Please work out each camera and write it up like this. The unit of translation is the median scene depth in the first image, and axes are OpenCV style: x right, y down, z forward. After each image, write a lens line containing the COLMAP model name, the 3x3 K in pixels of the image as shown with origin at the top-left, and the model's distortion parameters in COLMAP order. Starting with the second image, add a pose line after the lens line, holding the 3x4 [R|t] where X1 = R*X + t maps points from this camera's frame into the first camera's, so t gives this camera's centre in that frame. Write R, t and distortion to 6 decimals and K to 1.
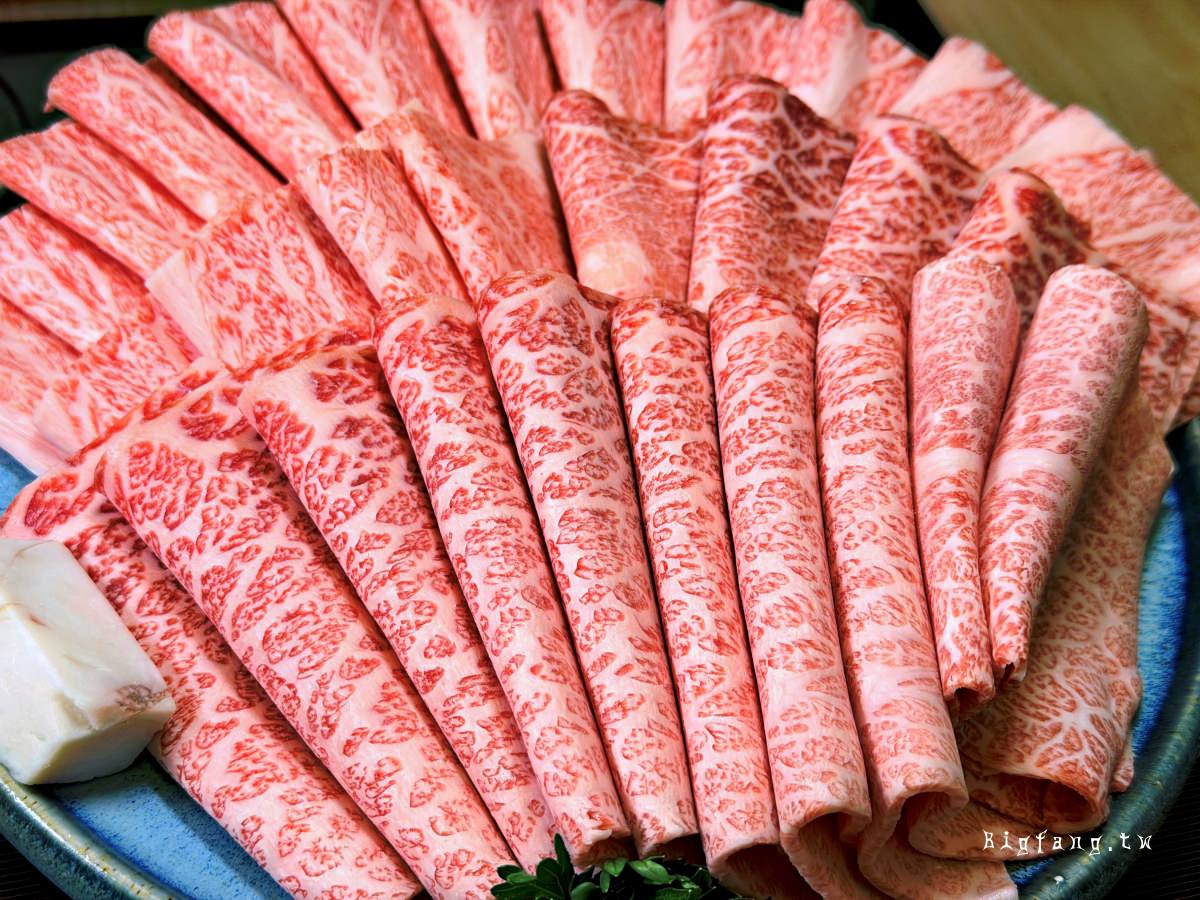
lens RADIAL K [[1771.2, 0, 600.0], [0, 1771.2, 450.0], [0, 0, 1]] dist [0.141070, -0.097436]
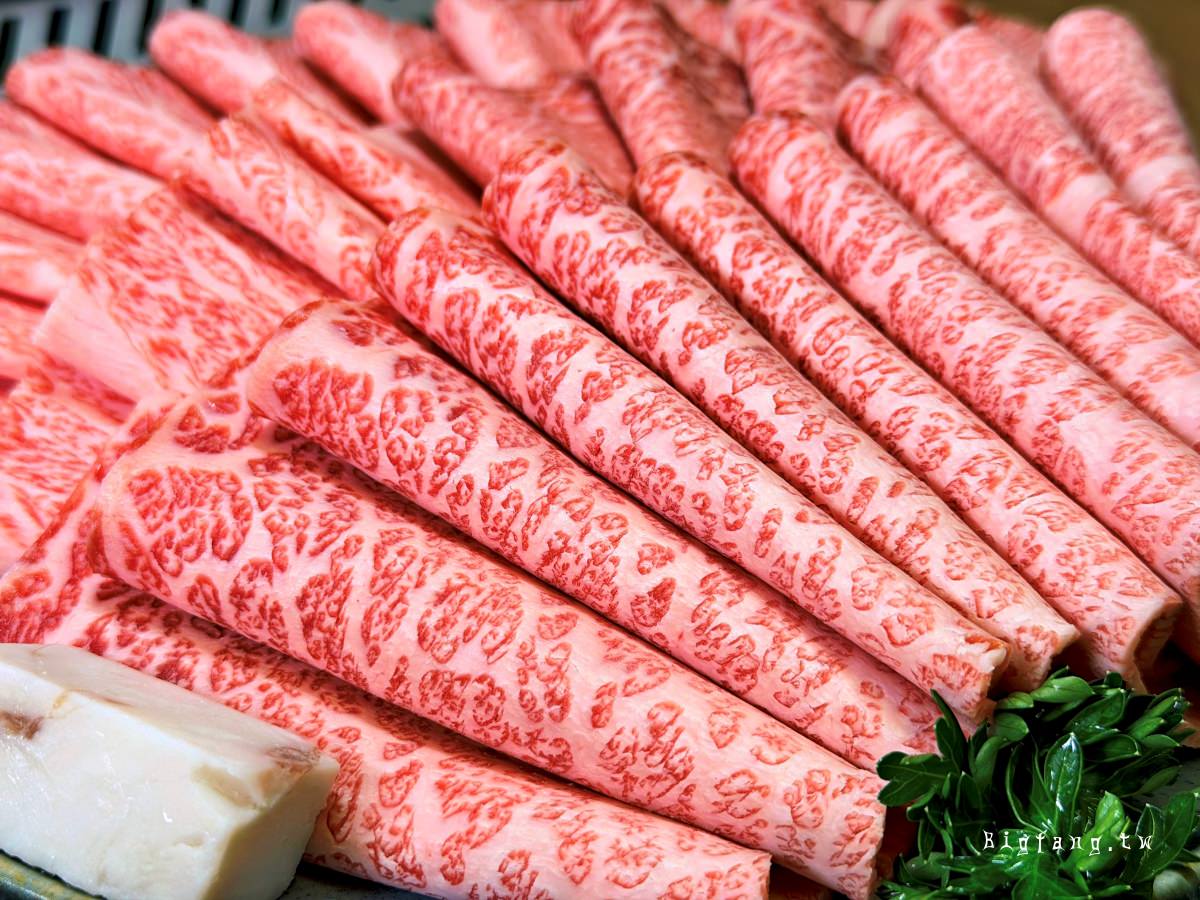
lens RADIAL K [[1771.2, 0, 600.0], [0, 1771.2, 450.0], [0, 0, 1]] dist [0.141070, -0.097436]
pose [[0.906378, -0.297220, 0.300232, -0.311467], [0.356336, 0.919607, -0.165373, 0.179030], [-0.226943, 0.256874, 0.939421, 0.278868]]
